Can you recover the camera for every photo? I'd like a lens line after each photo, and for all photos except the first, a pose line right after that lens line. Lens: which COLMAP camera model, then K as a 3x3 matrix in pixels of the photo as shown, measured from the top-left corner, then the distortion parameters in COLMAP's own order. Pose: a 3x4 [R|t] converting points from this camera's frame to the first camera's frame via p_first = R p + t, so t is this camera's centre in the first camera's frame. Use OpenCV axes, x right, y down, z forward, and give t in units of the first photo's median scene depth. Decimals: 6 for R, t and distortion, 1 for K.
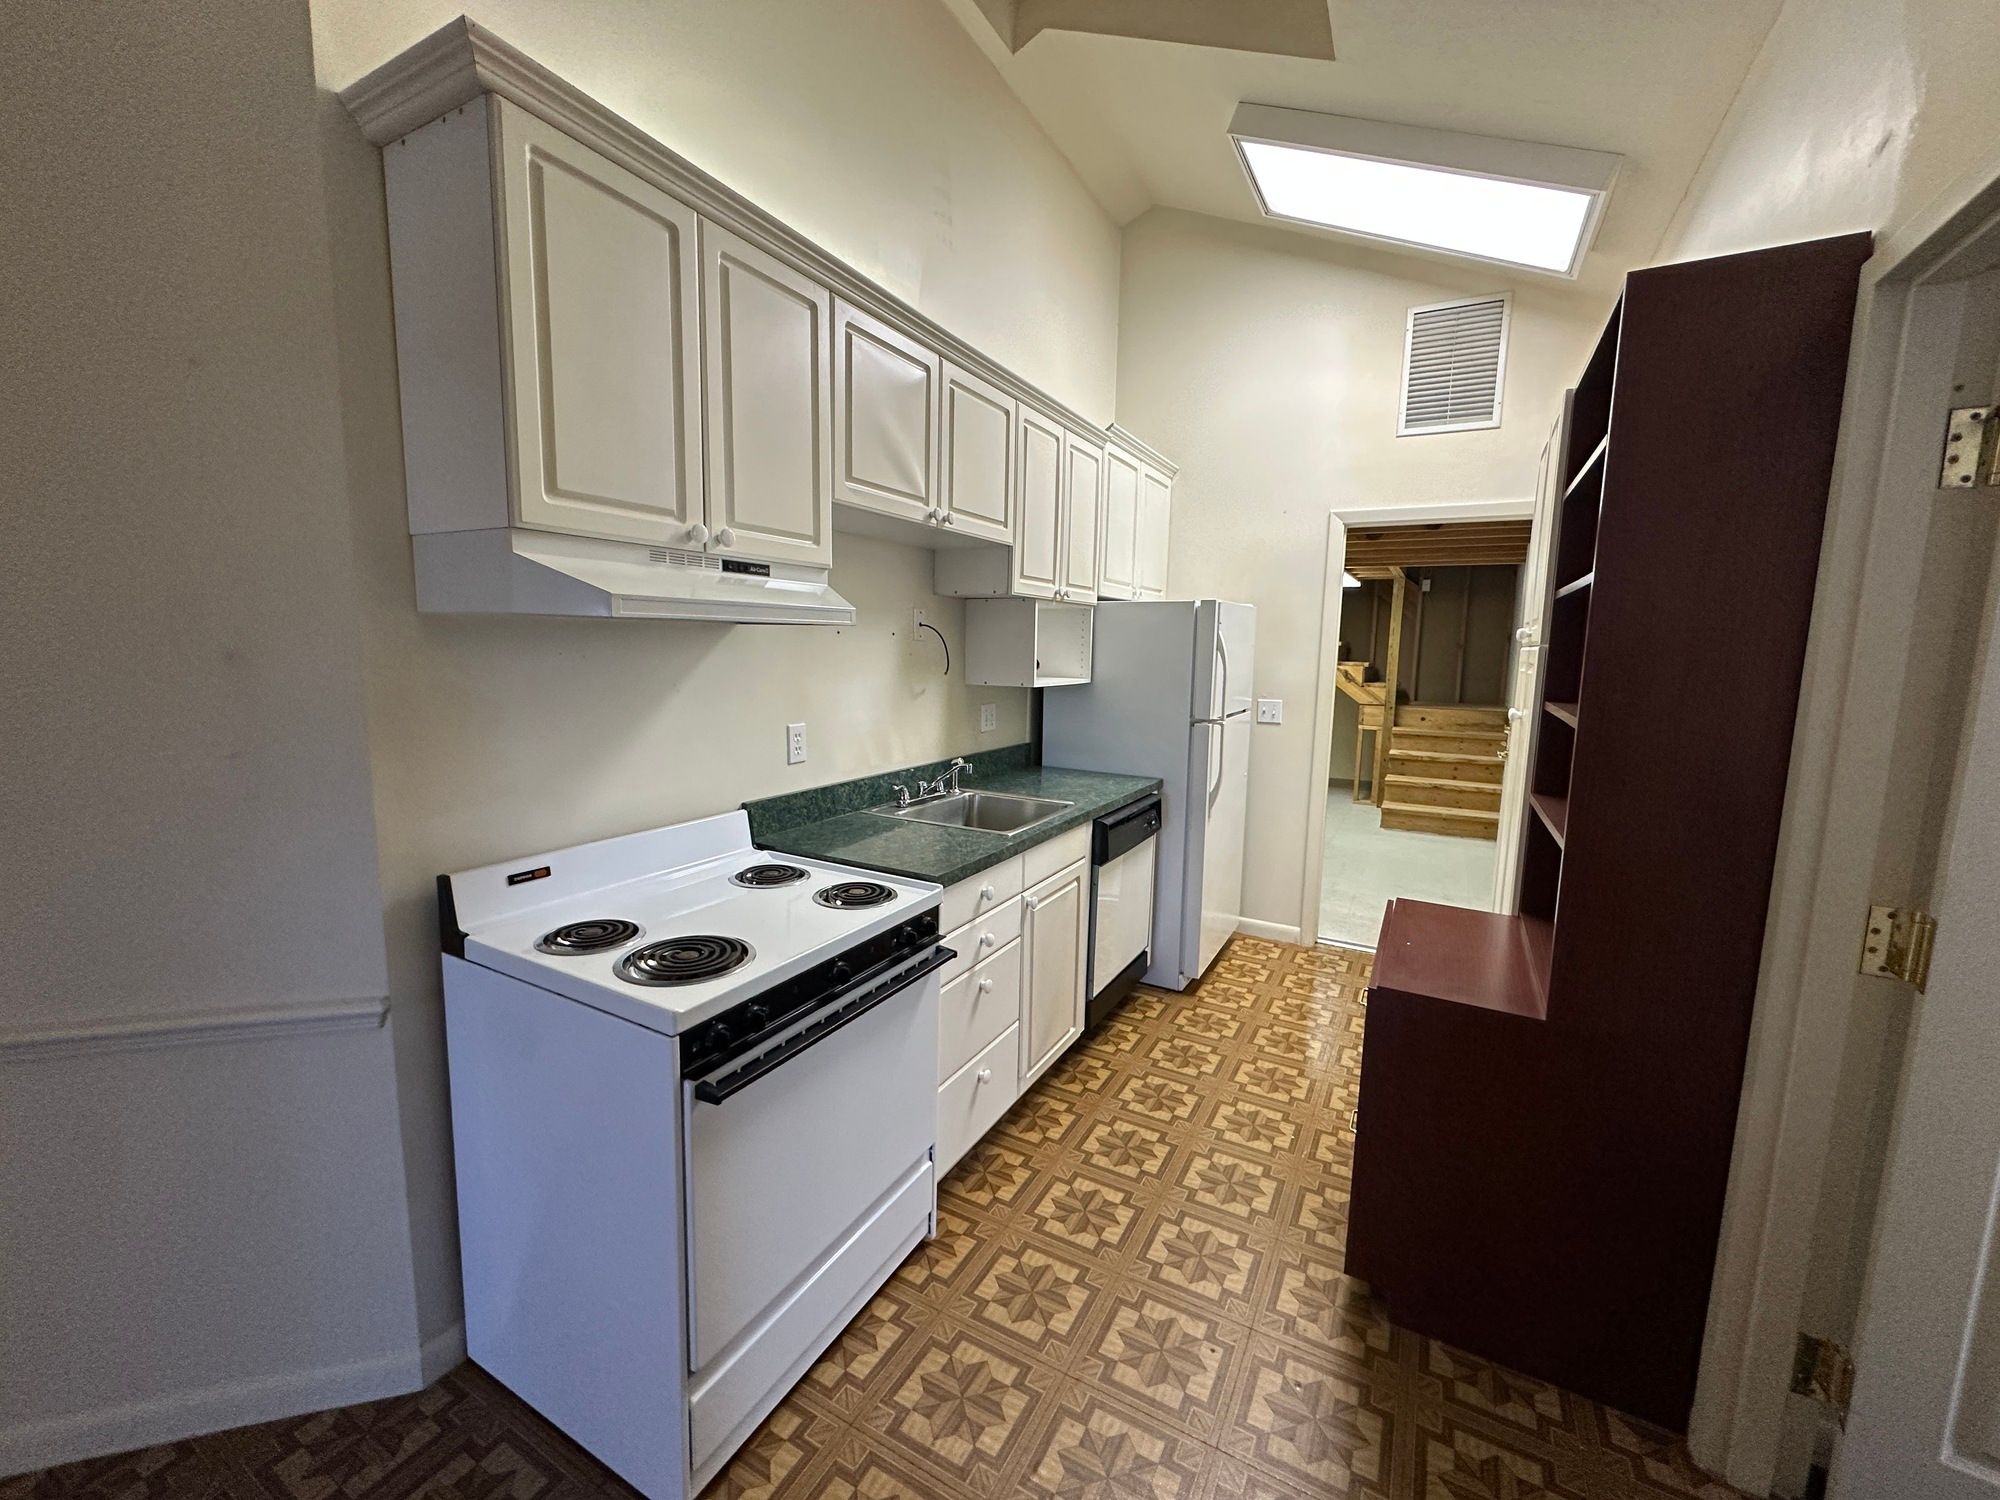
lens RADIAL K [[802.5, 0, 996.9], [0, 802.5, 753.0], [0, 0, 1]] dist [-0.001690, 0.000437]
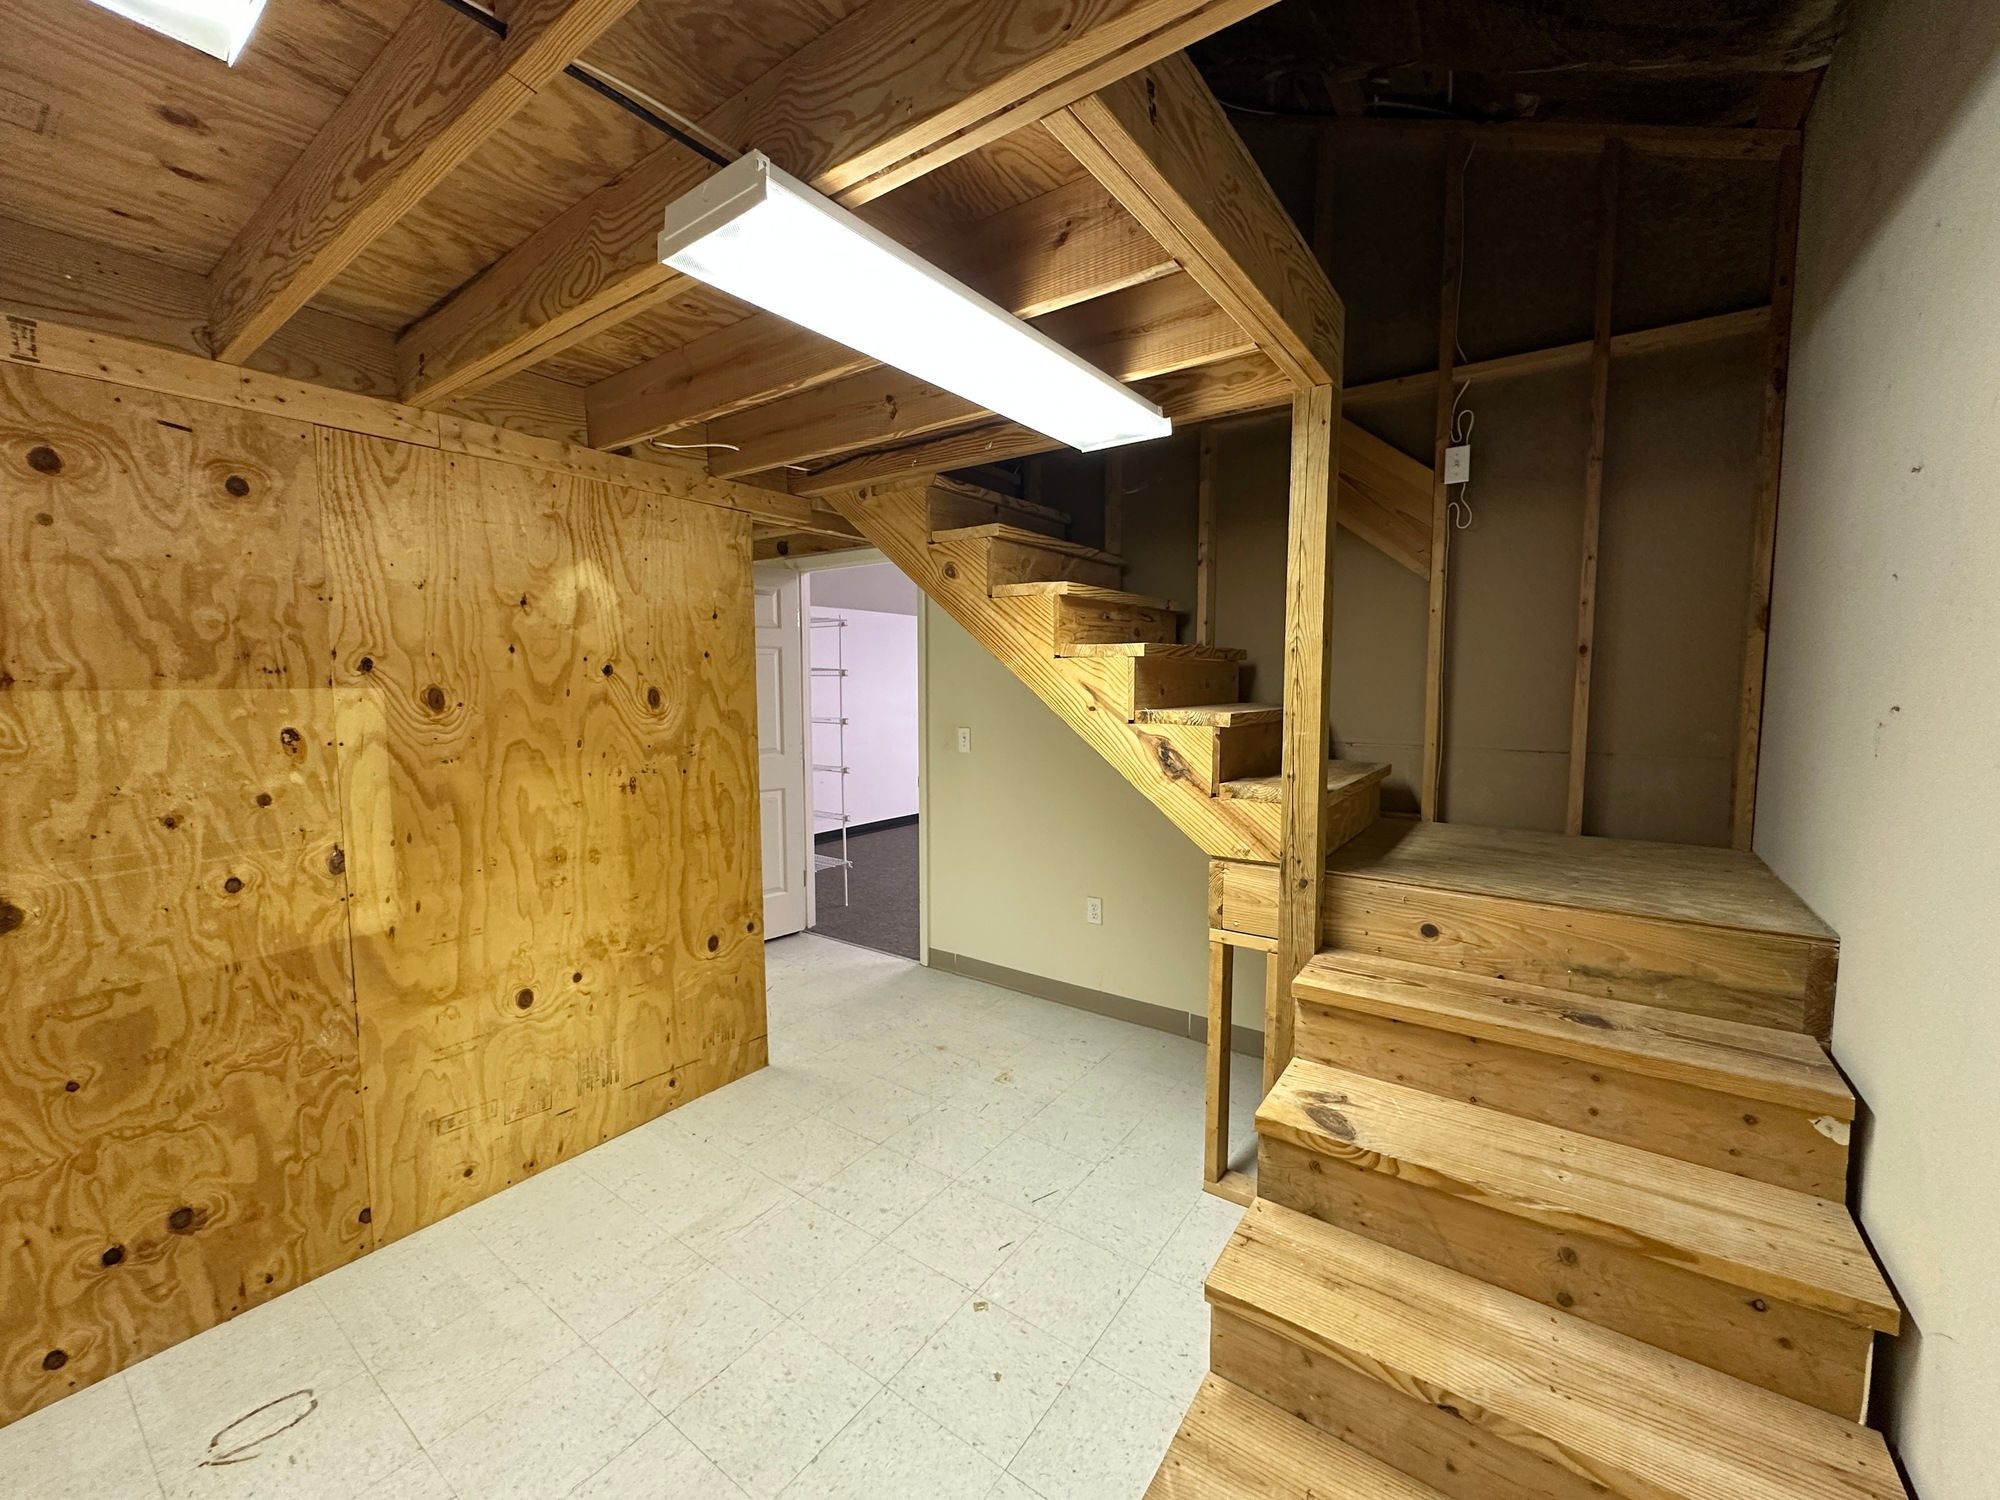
lens RADIAL K [[802.5, 0, 995.2], [0, 802.5, 744.8], [0, 0, 1]] dist [-0.001690, 0.000437]
pose [[0.990587, -0.026975, -0.134197, 0.418868], [0.020177, 0.998456, -0.051760, -0.087799], [0.135386, 0.048565, 0.989602, 0.705490]]
